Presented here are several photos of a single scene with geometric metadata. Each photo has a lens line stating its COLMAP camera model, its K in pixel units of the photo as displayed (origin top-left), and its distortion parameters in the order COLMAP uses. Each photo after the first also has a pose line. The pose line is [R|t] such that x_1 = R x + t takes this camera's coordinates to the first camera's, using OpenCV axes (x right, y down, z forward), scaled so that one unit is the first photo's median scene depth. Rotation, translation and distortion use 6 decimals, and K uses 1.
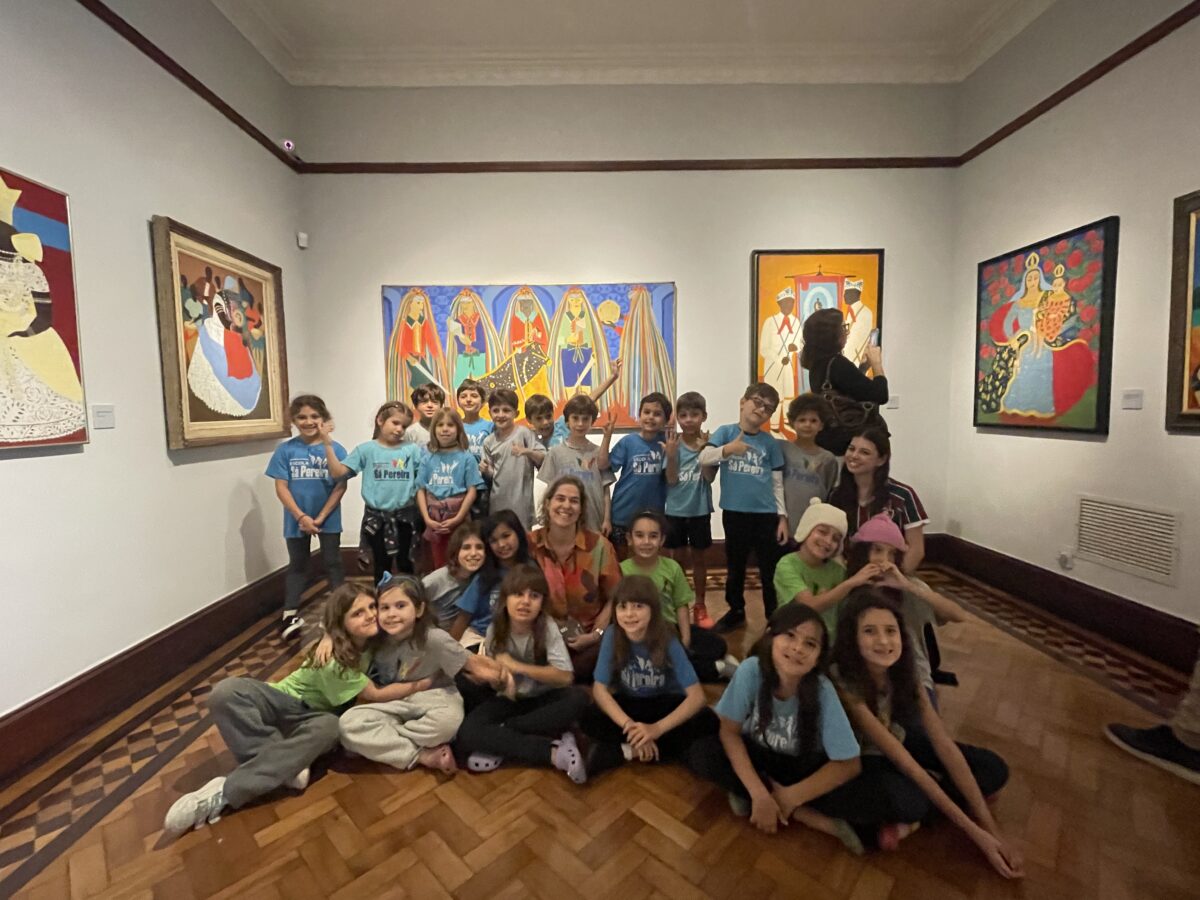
lens RADIAL K [[526.7, 0, 598.3], [0, 526.7, 447.9], [0, 0, 1]] dist [0.000053, -0.001166]
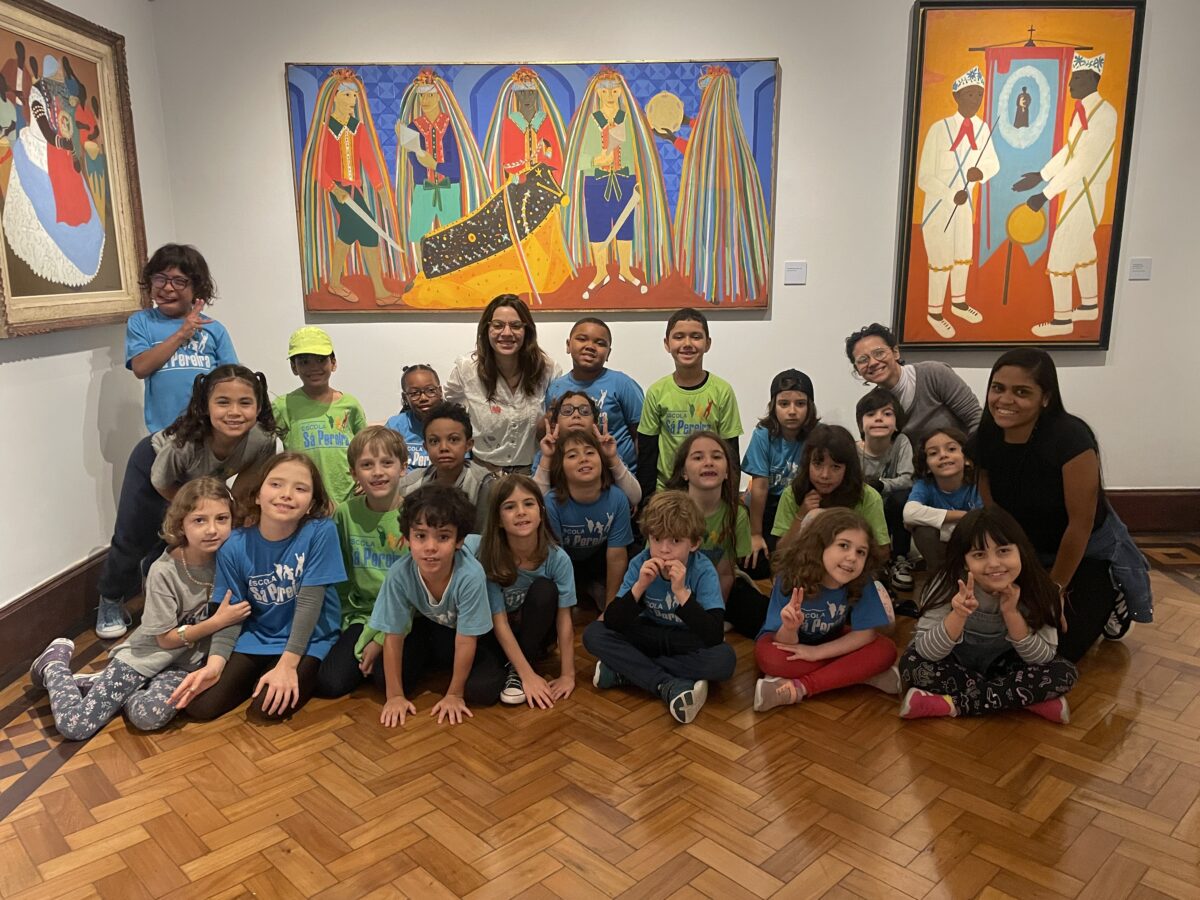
lens RADIAL K [[909.3, 0, 607.4], [0, 909.3, 454.5], [0, 0, 1]] dist [0.085639, -0.104635]
pose [[0.999428, 0.015049, -0.030276, -0.009395], [-0.010974, 0.991388, 0.130500, -0.011074], [0.031979, -0.130093, 0.990986, -0.099973]]
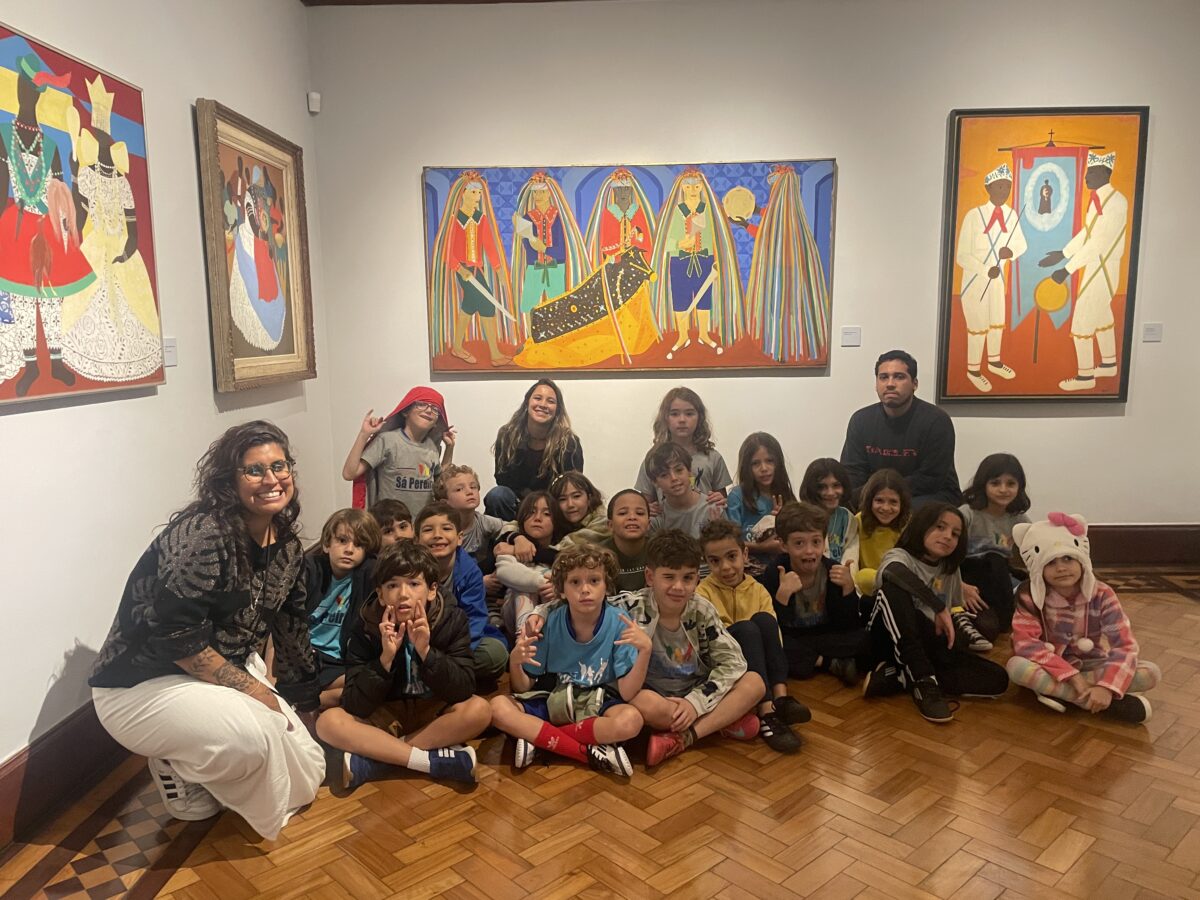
lens RADIAL K [[909.3, 0, 598.6], [0, 909.3, 459.1], [0, 0, 1]] dist [0.085639, -0.104635]
pose [[0.998552, 0.011779, -0.052481, -0.120319], [-0.008305, 0.997789, 0.065933, 0.005728], [0.053142, -0.065402, 0.996443, -0.311038]]
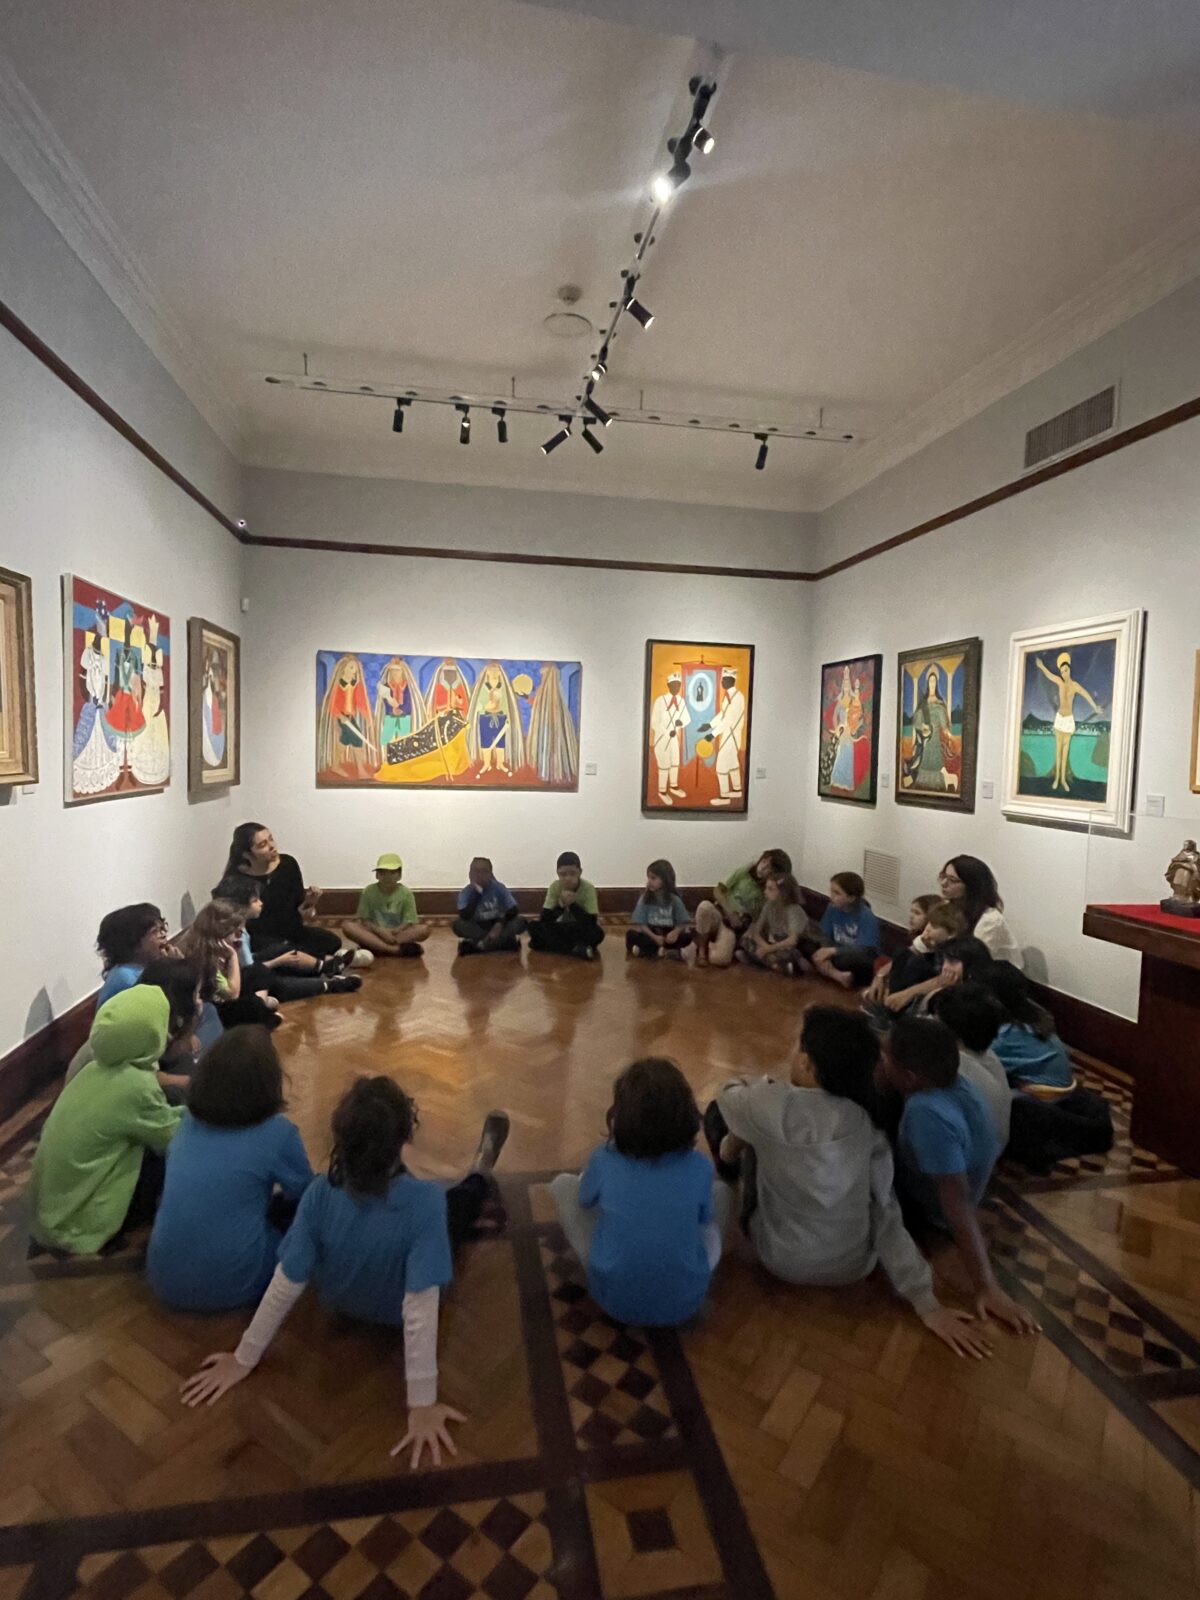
lens RADIAL K [[813.7, 0, 599.2], [0, 813.7, 797.0], [0, 0, 1]] dist [0.003864, 0.000167]
pose [[0.986641, 0.032910, 0.159551, -0.108419], [-0.030020, 0.999339, -0.020486, 0.020170], [-0.160119, 0.015423, 0.986977, -0.919175]]
